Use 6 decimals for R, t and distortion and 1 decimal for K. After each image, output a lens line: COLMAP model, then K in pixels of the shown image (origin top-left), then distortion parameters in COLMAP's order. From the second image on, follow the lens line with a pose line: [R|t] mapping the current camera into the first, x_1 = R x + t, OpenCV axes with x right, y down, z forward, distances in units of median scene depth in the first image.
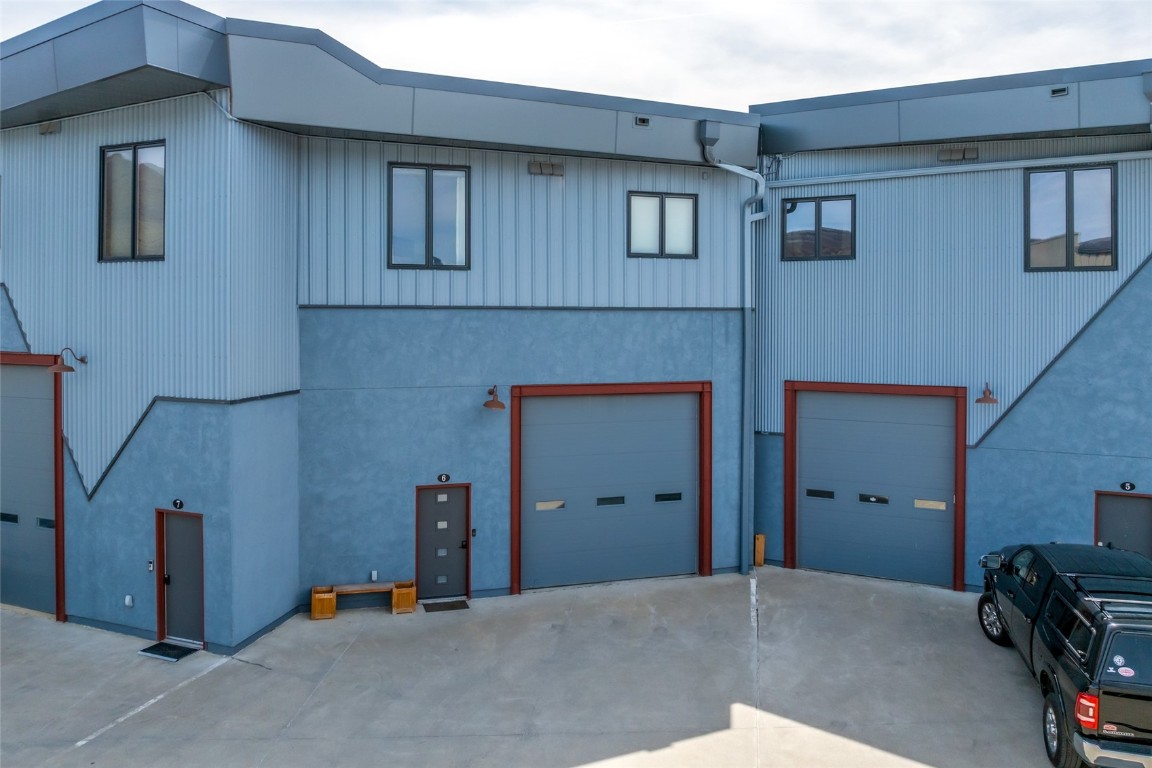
lens RADIAL K [[851.4, 0, 576.2], [0, 851.4, 317.5], [0, 0, 1]] dist [-0.037982, -0.005449]
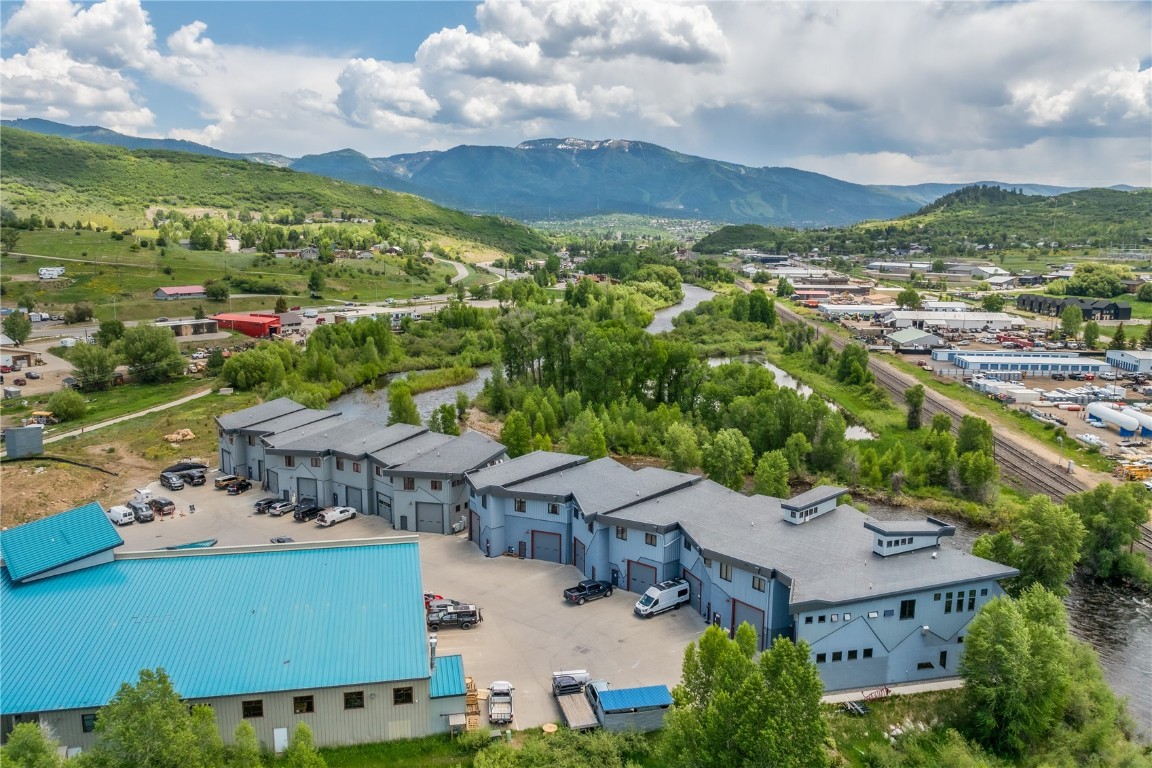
lens RADIAL K [[851.4, 0, 577.4], [0, 851.4, 372.9], [0, 0, 1]] dist [-0.037982, -0.005449]
pose [[0.777230, 0.101238, -0.621018, 4.367406], [-0.003790, 0.987707, 0.156272, -2.254038], [0.629205, -0.119105, 0.768059, -3.890724]]
